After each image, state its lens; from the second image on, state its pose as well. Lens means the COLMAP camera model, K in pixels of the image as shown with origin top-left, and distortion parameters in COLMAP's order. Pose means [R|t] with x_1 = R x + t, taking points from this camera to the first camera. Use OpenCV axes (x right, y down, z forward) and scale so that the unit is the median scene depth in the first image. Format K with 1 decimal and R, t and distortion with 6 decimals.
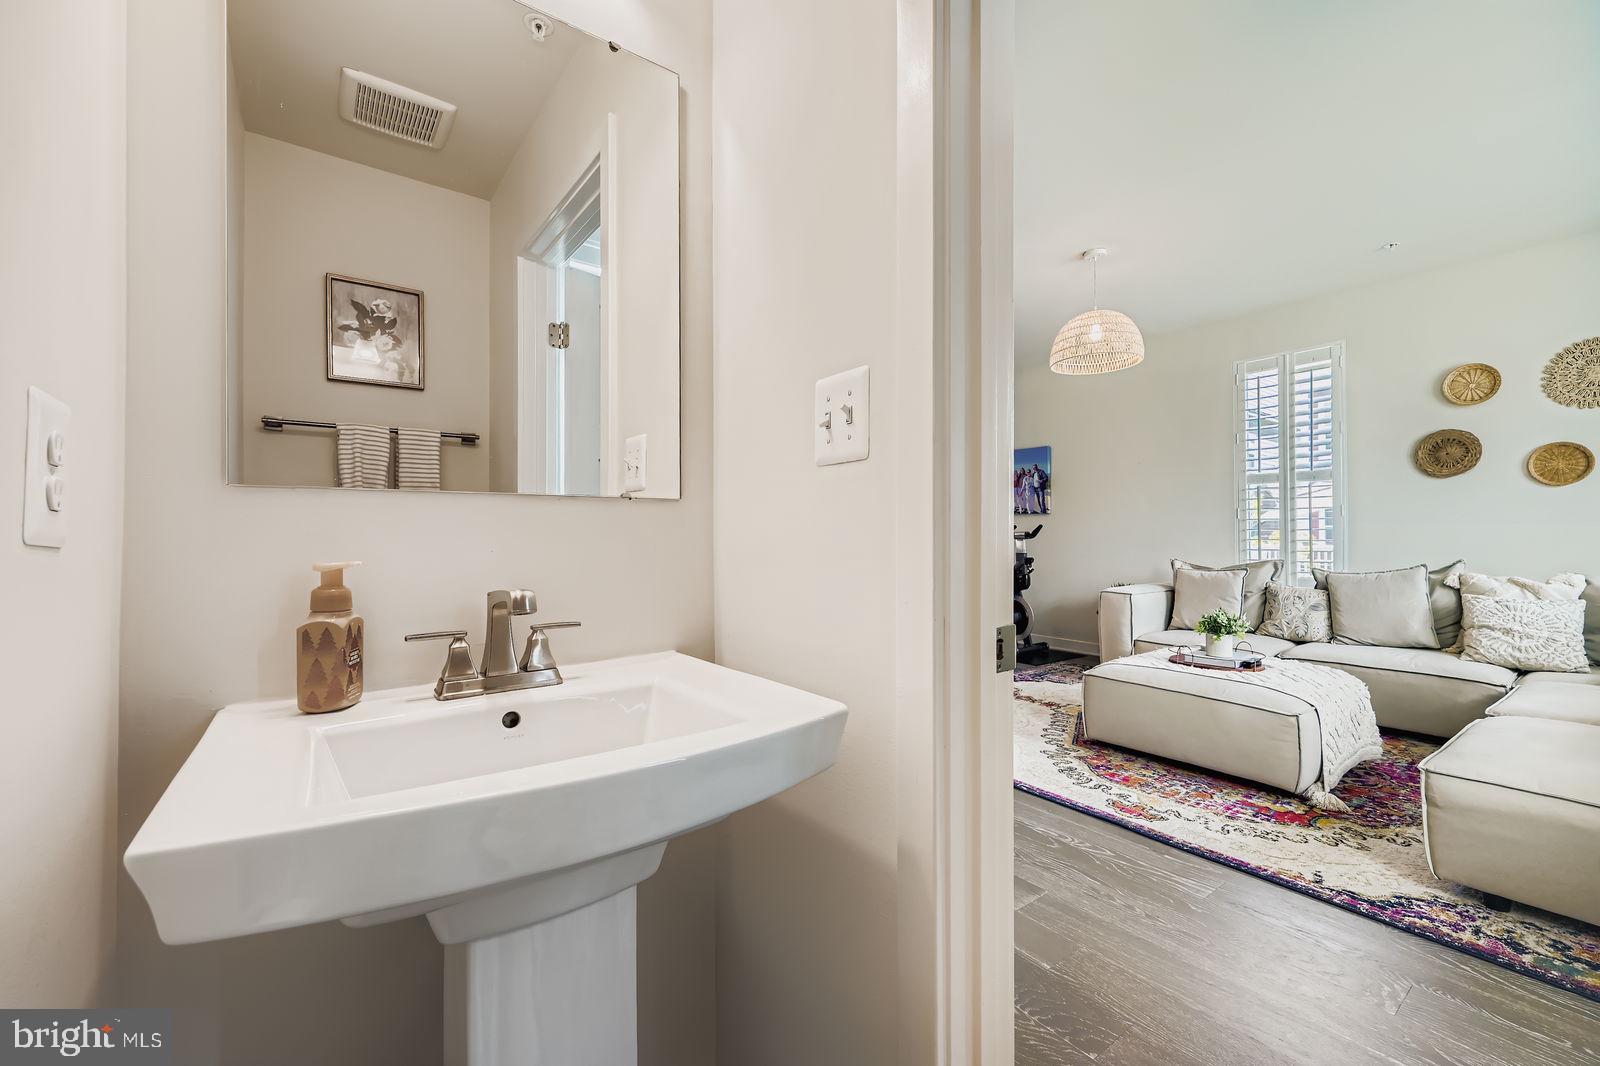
lens RADIAL K [[636.7, 0, 800.3], [0, 636.7, 533.0], [0, 0, 1]] dist [0.001483, -0.000274]
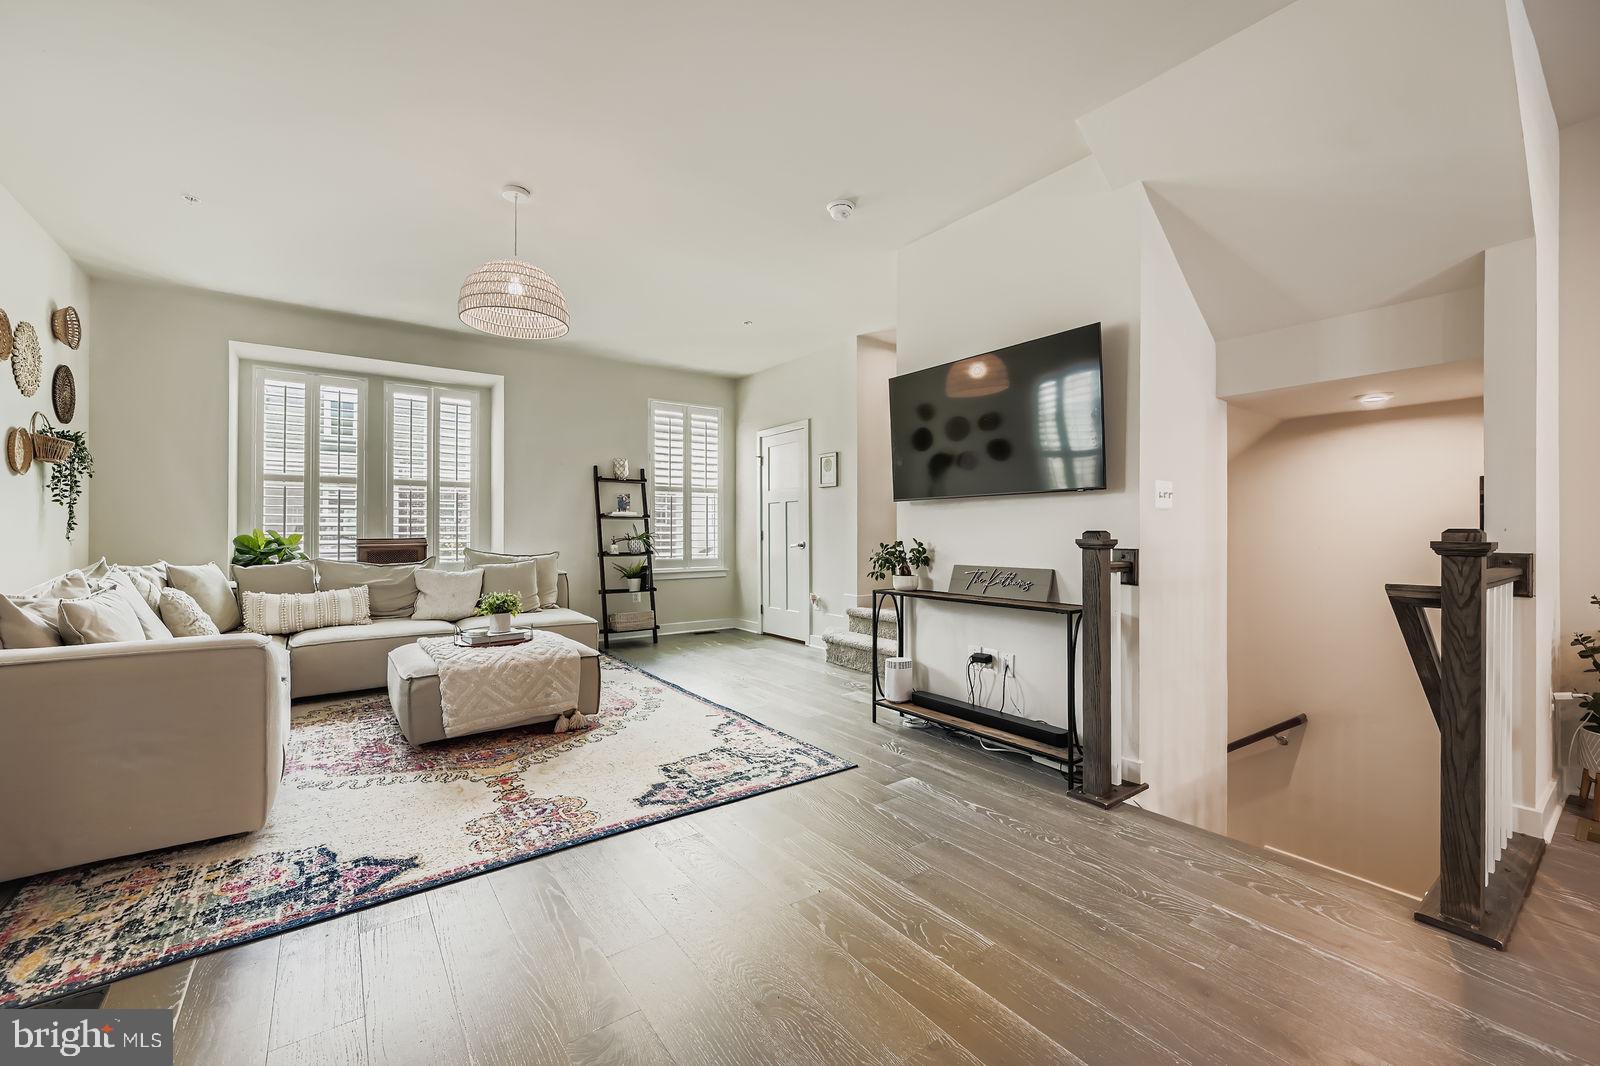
lens RADIAL K [[636.7, 0, 800.0], [0, 636.7, 530.7], [0, 0, 1]] dist [0.001483, -0.000274]
pose [[-0.999961, 0.005106, -0.007225, 0.092575], [0.005143, 0.999973, -0.005194, 0.013161], [0.007198, -0.005230, -0.999960, 1.780626]]
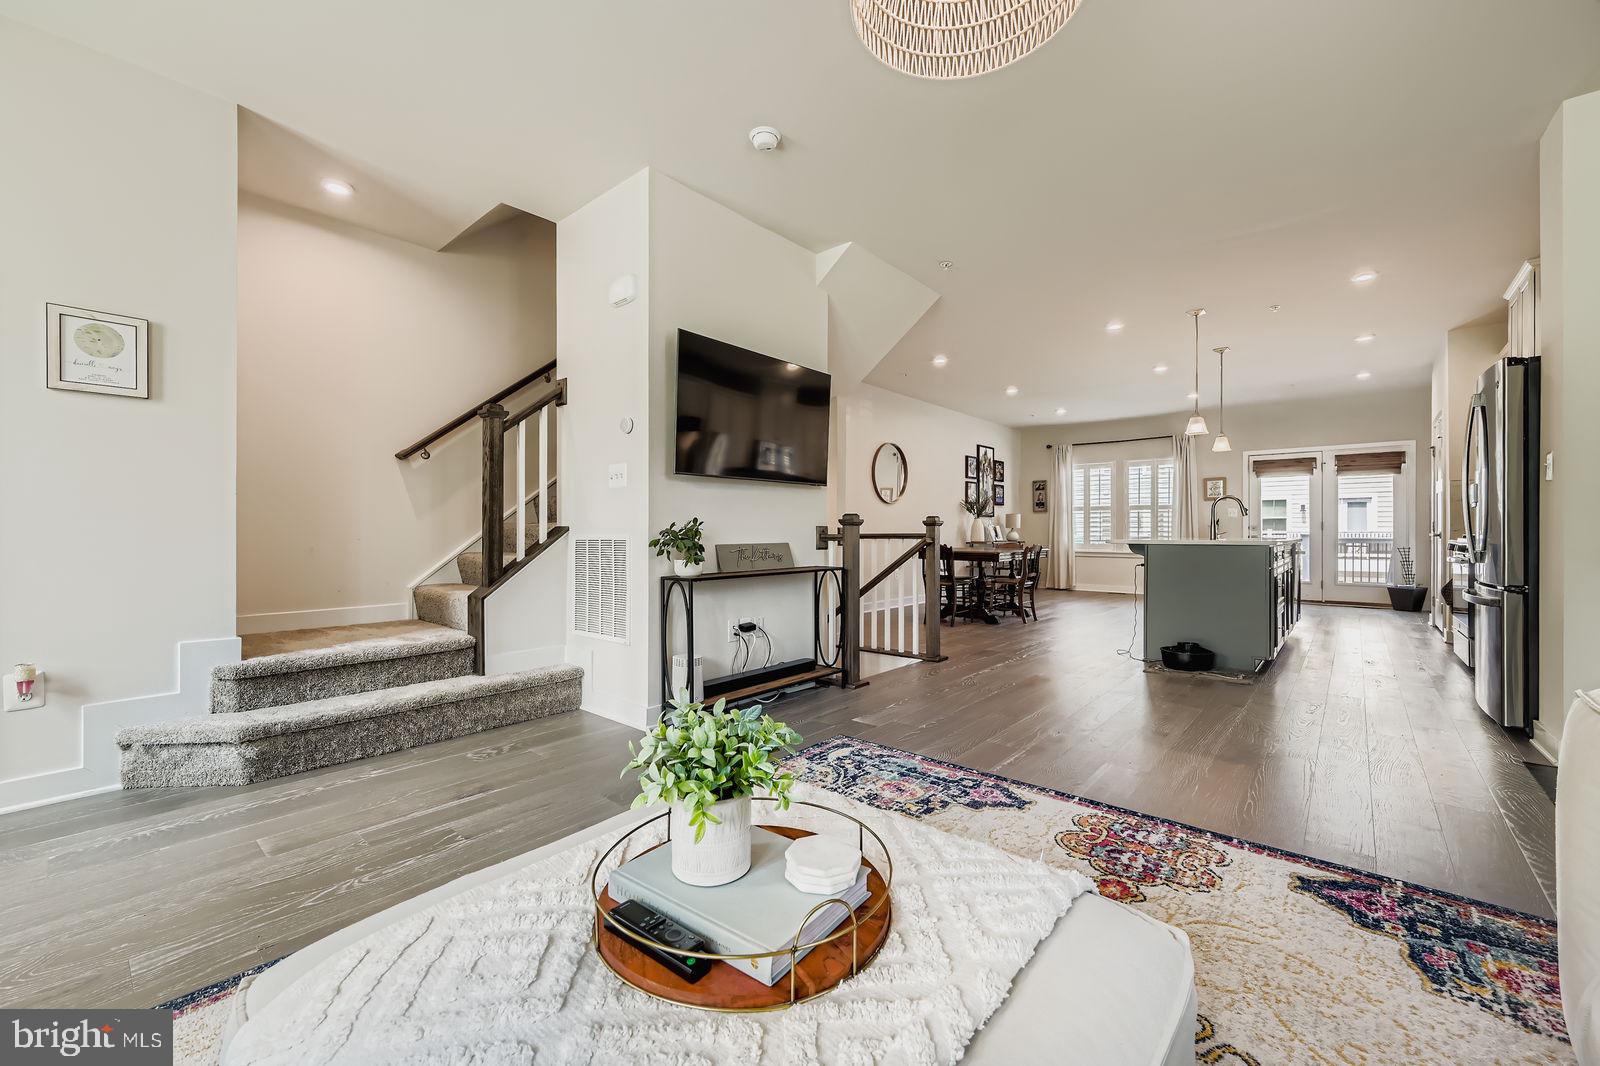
lens RADIAL K [[636.7, 0, 802.6], [0, 636.7, 529.8], [0, 0, 1]] dist [0.001483, -0.000274]
pose [[0.229631, 0.001427, -0.973277, 0.769960], [0.003337, 0.999992, 0.002254, 0.035802], [0.973272, -0.003766, 0.229624, 0.797715]]
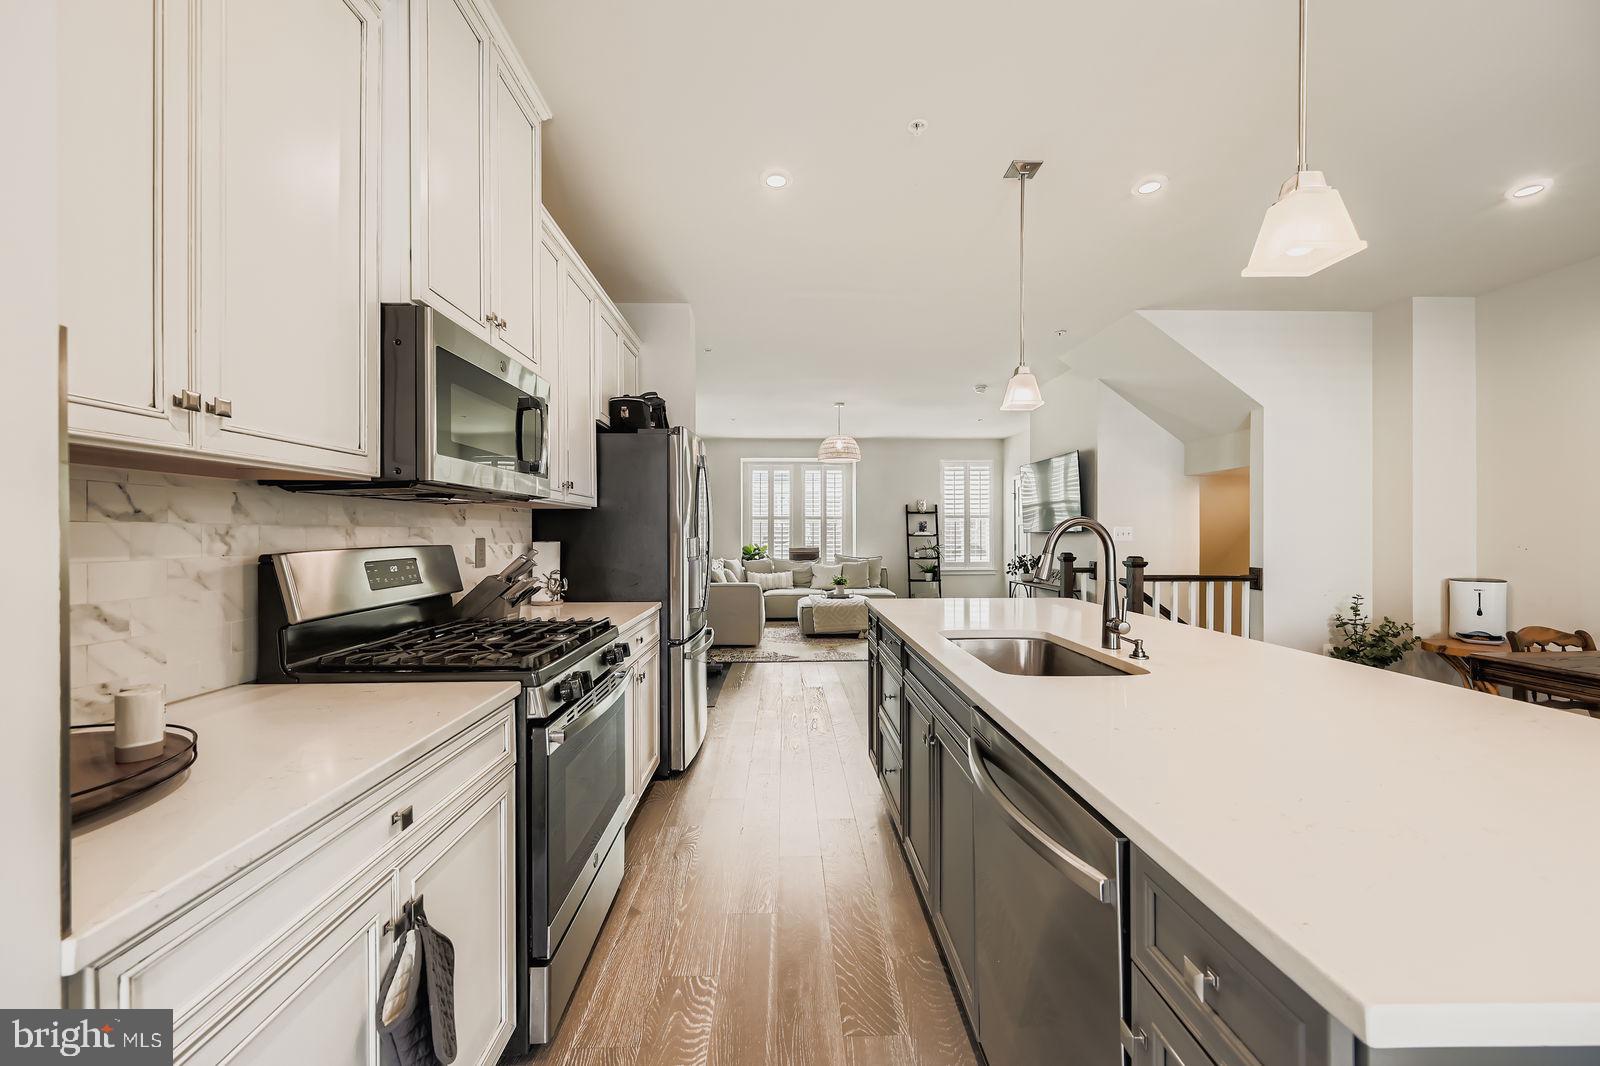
lens RADIAL K [[636.7, 0, 804.0], [0, 636.7, 532.4], [0, 0, 1]] dist [0.001483, -0.000274]
pose [[-0.828787, 0.008756, 0.559496, -0.534439], [0.004416, 0.999949, -0.009107, -0.022448], [-0.559547, -0.005077, -0.828783, 2.615381]]
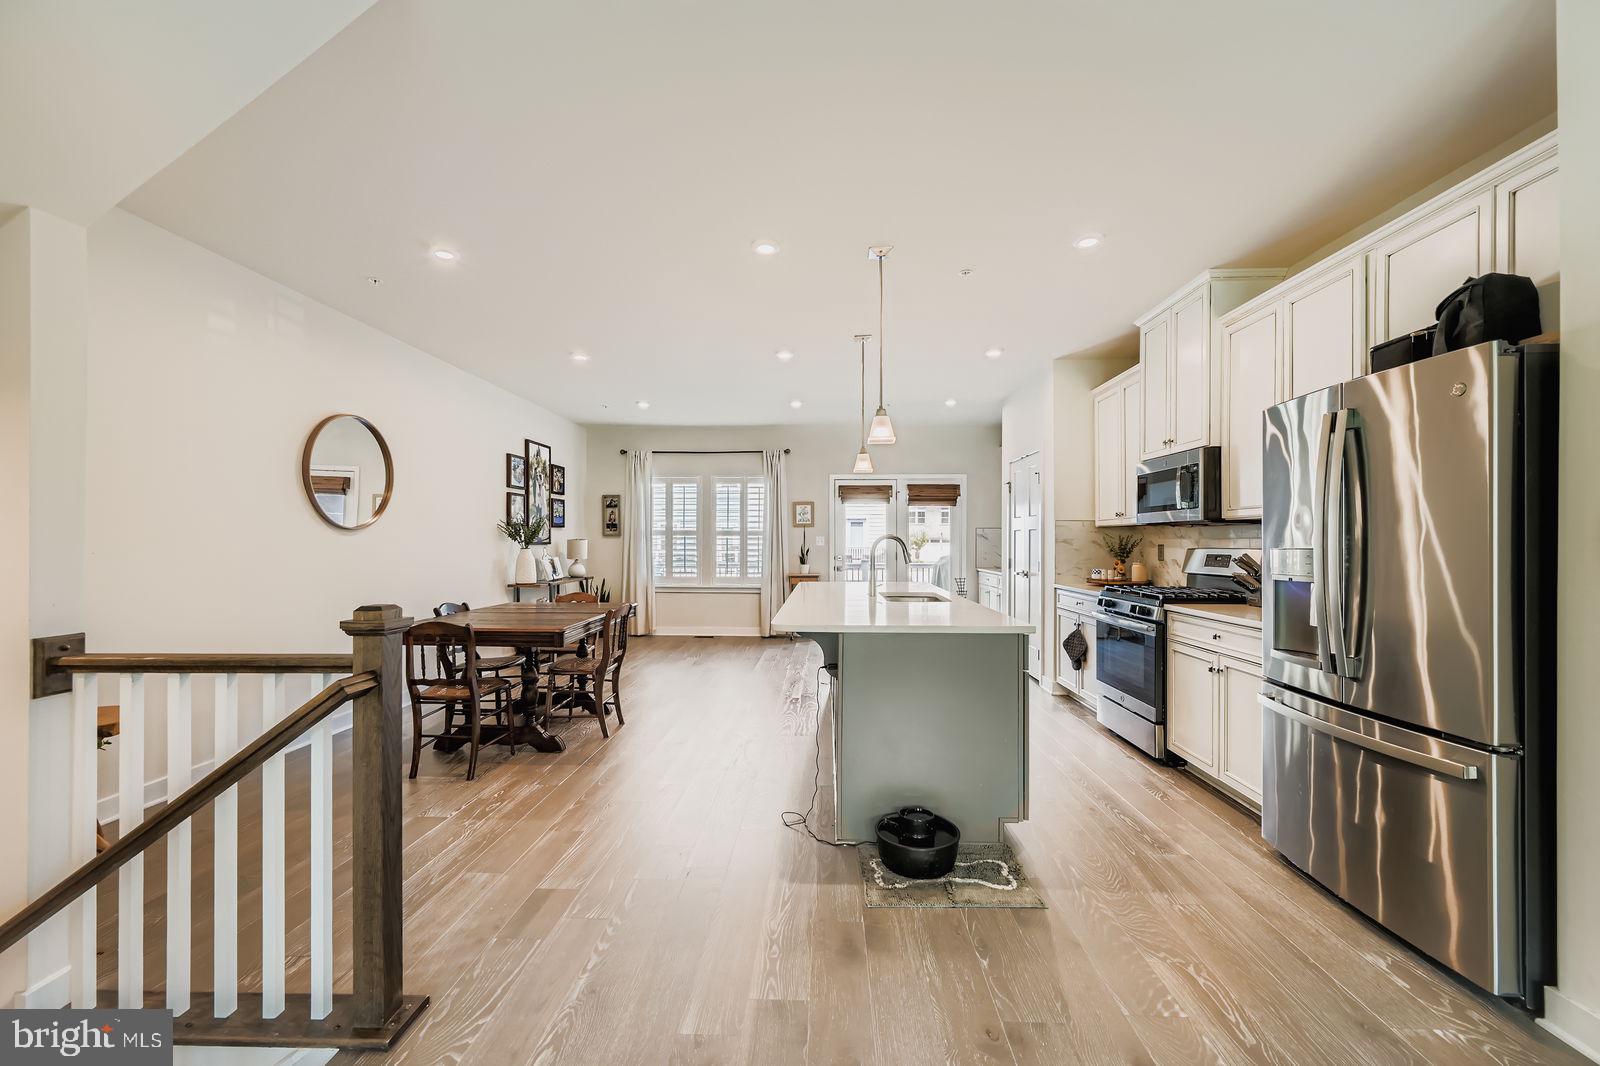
lens RADIAL K [[636.7, 0, 799.9], [0, 636.7, 542.7], [0, 0, 1]] dist [0.001483, -0.000274]
pose [[0.784489, 0.008033, -0.620090, 0.103175], [-0.001919, 0.999943, 0.010525, -0.035929], [0.620139, -0.007067, 0.784460, 1.170442]]
